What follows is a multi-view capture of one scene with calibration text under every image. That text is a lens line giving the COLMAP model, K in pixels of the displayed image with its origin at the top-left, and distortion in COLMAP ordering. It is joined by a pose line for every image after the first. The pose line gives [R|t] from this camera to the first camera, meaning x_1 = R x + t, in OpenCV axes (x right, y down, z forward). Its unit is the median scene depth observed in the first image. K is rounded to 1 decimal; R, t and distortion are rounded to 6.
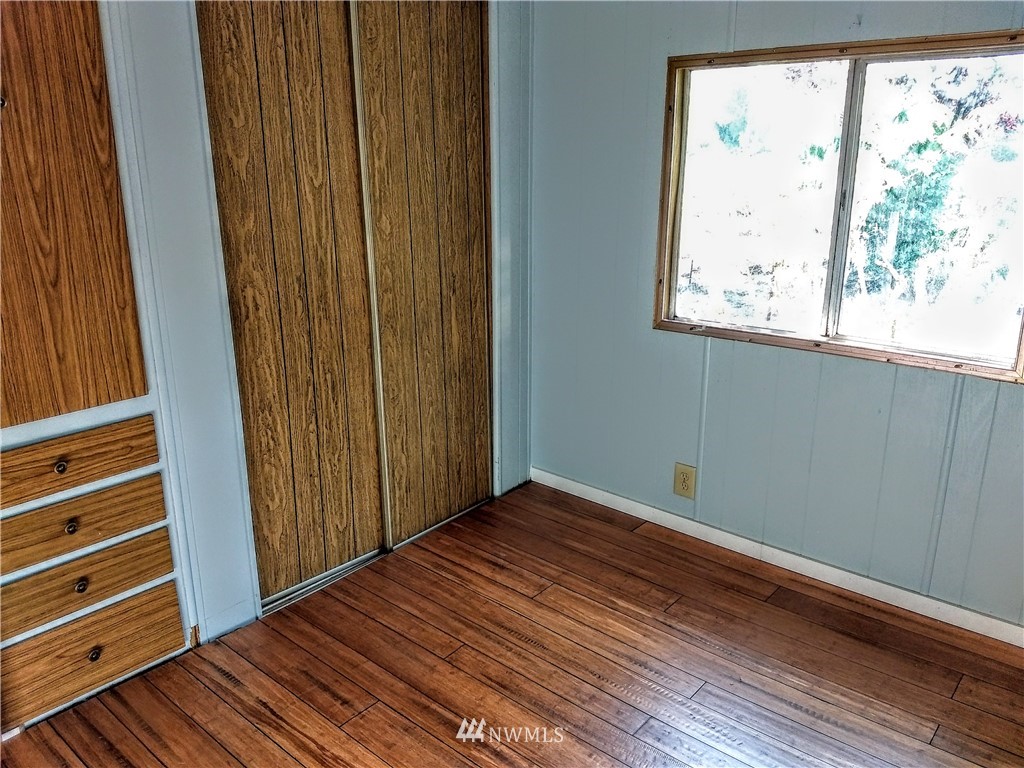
lens RADIAL K [[776.6, 0, 514.2], [0, 776.6, 377.5], [0, 0, 1]] dist [0.012685, -0.019904]
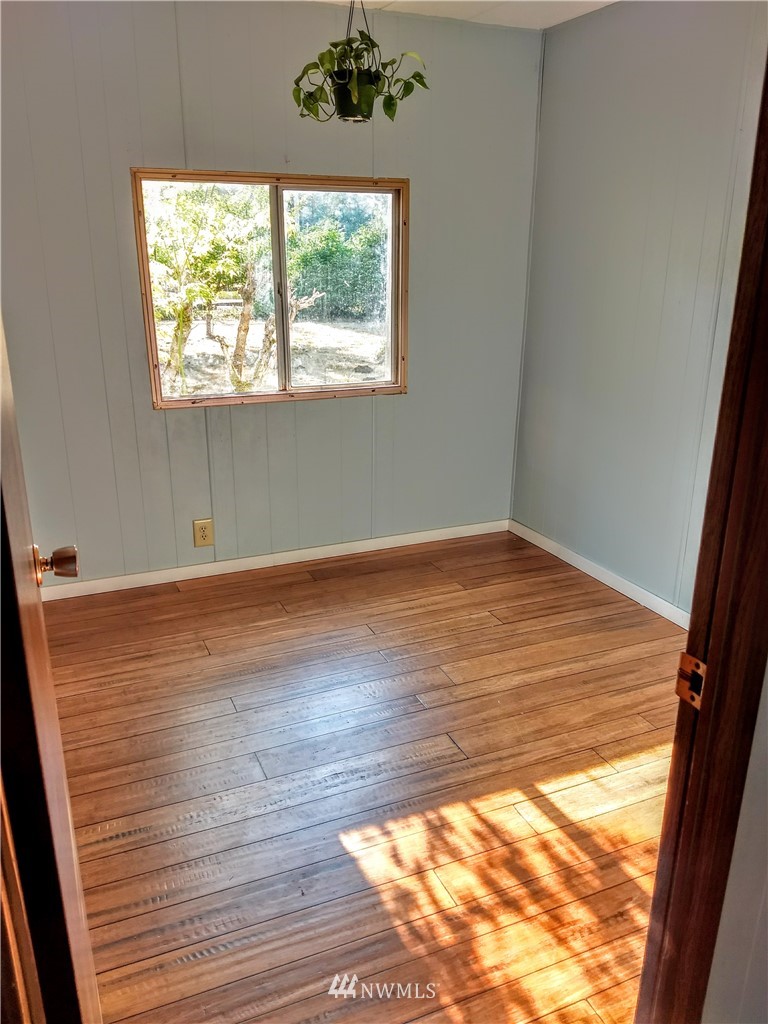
lens RADIAL K [[776.6, 0, 384.8], [0, 776.6, 513.6], [0, 0, 1]] dist [0.012685, -0.019904]
pose [[0.449690, -0.299794, 0.841369, -0.740995], [0.254308, 0.945975, 0.201146, -0.073468], [-0.856216, 0.123514, 0.501636, 0.179059]]
